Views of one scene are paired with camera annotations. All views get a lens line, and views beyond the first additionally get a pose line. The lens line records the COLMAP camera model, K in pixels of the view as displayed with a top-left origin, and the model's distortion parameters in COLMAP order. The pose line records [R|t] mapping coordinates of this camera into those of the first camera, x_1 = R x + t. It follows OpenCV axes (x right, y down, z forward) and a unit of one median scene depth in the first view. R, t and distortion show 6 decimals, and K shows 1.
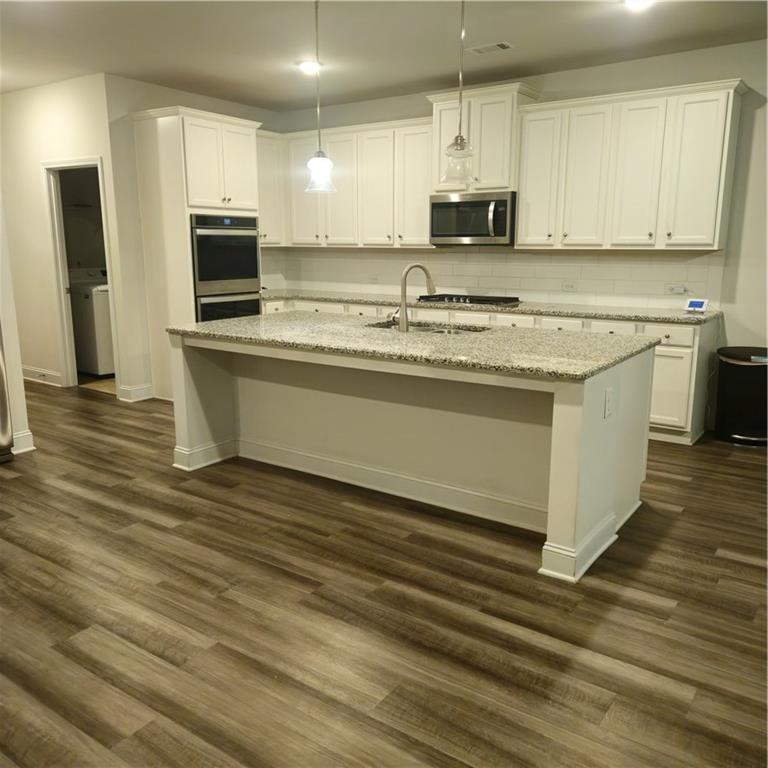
lens RADIAL K [[681.0, 0, 389.4], [0, 681.0, 376.5], [0, 0, 1]] dist [0.082078, -0.078889]
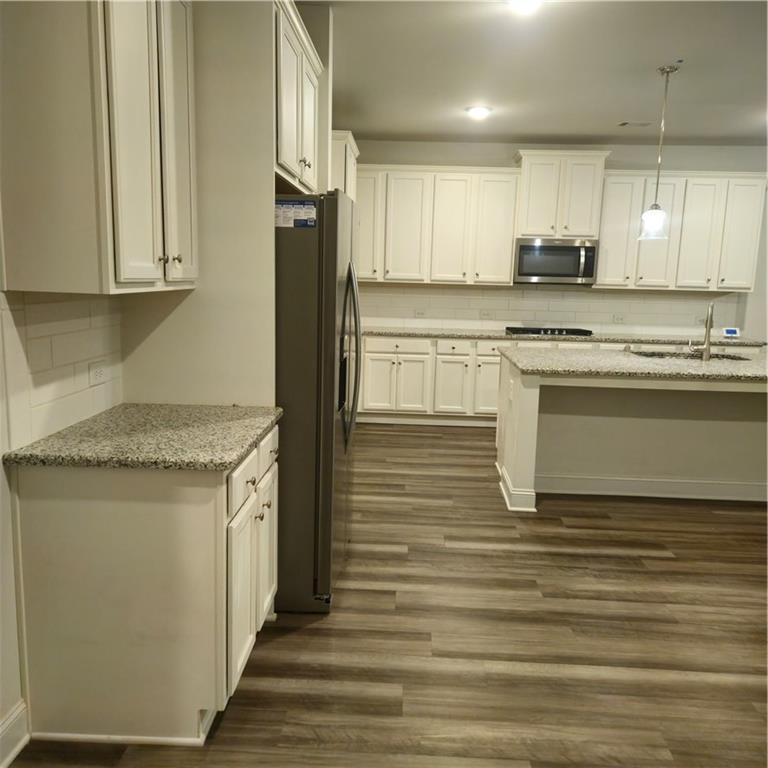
lens RADIAL K [[681.0, 0, 389.6], [0, 681.0, 388.8], [0, 0, 1]] dist [0.082078, -0.078889]
pose [[0.833464, -0.068354, 0.548330, -0.863066], [0.080318, 0.996767, 0.002173, -0.050545], [-0.546705, 0.042229, 0.836259, 0.241531]]
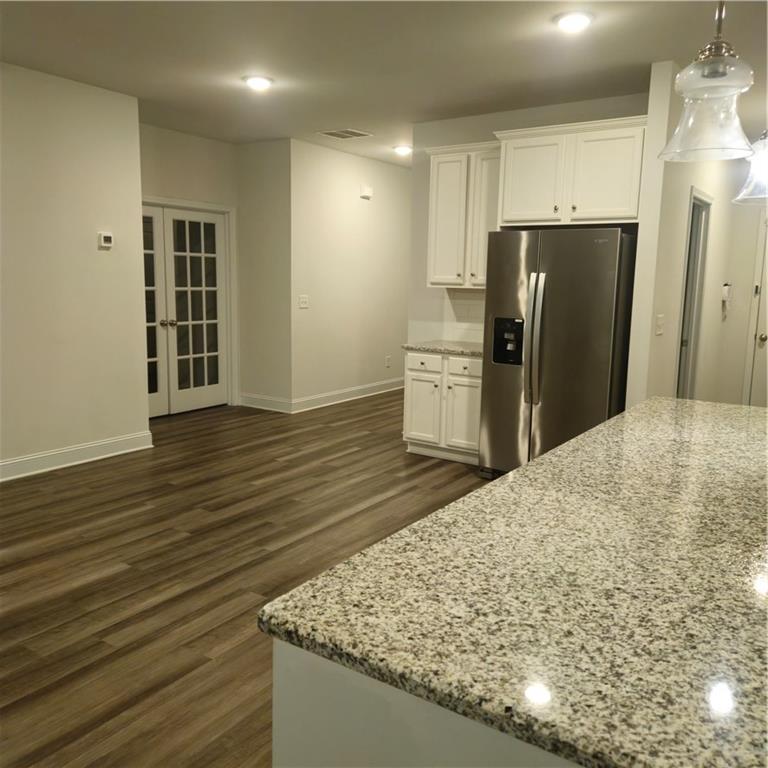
lens RADIAL K [[681.0, 0, 396.3], [0, 681.0, 372.6], [0, 0, 1]] dist [0.082078, -0.078889]
pose [[0.026310, 0.131790, -0.990928, 0.367546], [-0.217496, 0.968280, 0.123003, -0.108941], [0.975707, 0.212287, 0.054139, 0.561122]]
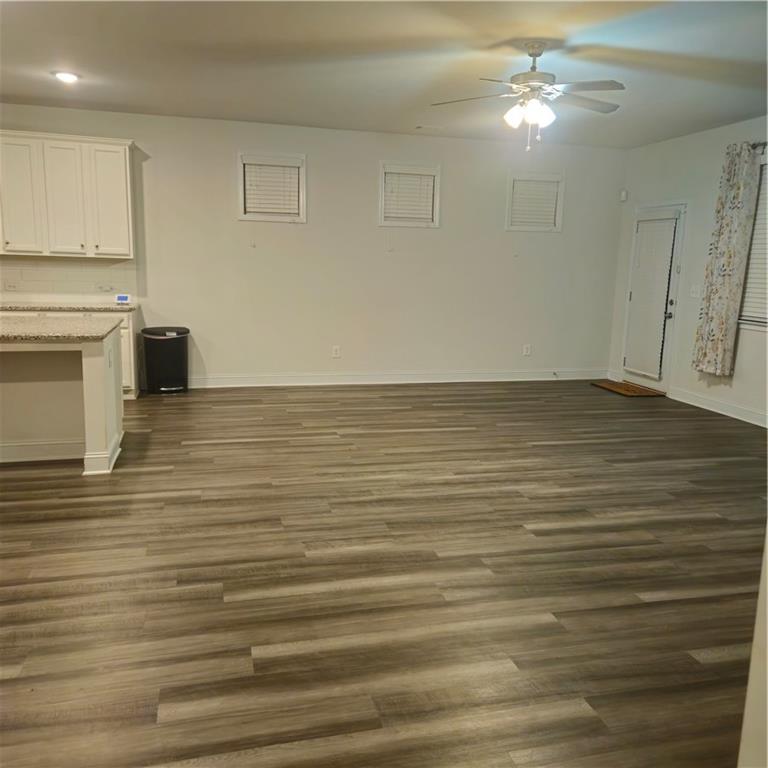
lens RADIAL K [[681.0, 0, 382.1], [0, 681.0, 382.9], [0, 0, 1]] dist [0.082078, -0.078889]
pose [[0.647105, -0.119164, 0.753030, -0.272541], [0.122082, 0.991160, 0.051938, 0.054146], [-0.752563, 0.058322, 0.655933, -0.275442]]
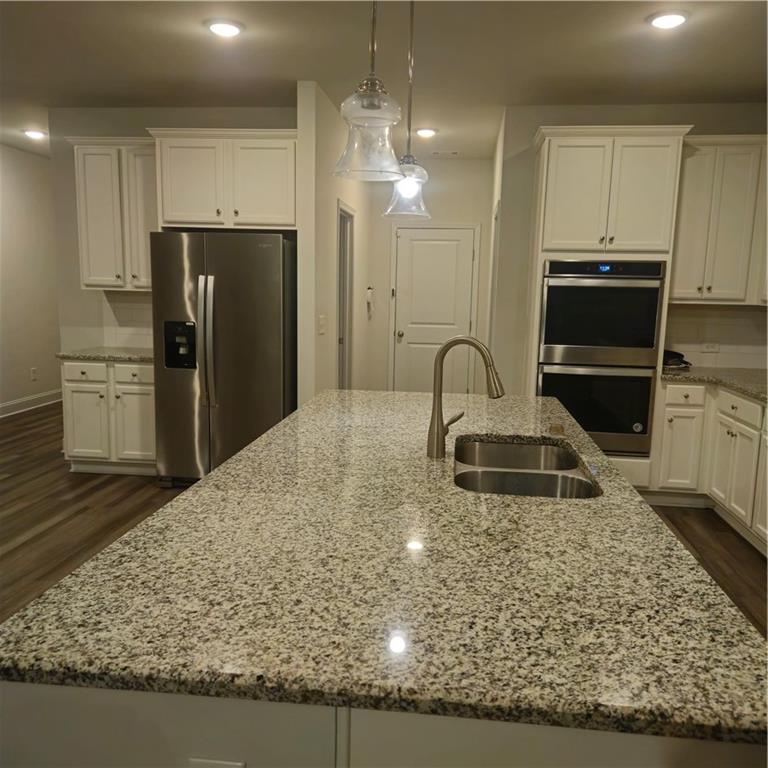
lens RADIAL K [[681.0, 0, 390.3], [0, 681.0, 382.3], [0, 0, 1]] dist [0.082078, -0.078889]
pose [[0.486438, 0.123108, -0.864999, 0.371199], [-0.188426, 0.981508, 0.033728, -0.107245], [0.853155, 0.146582, 0.500640, 0.553684]]
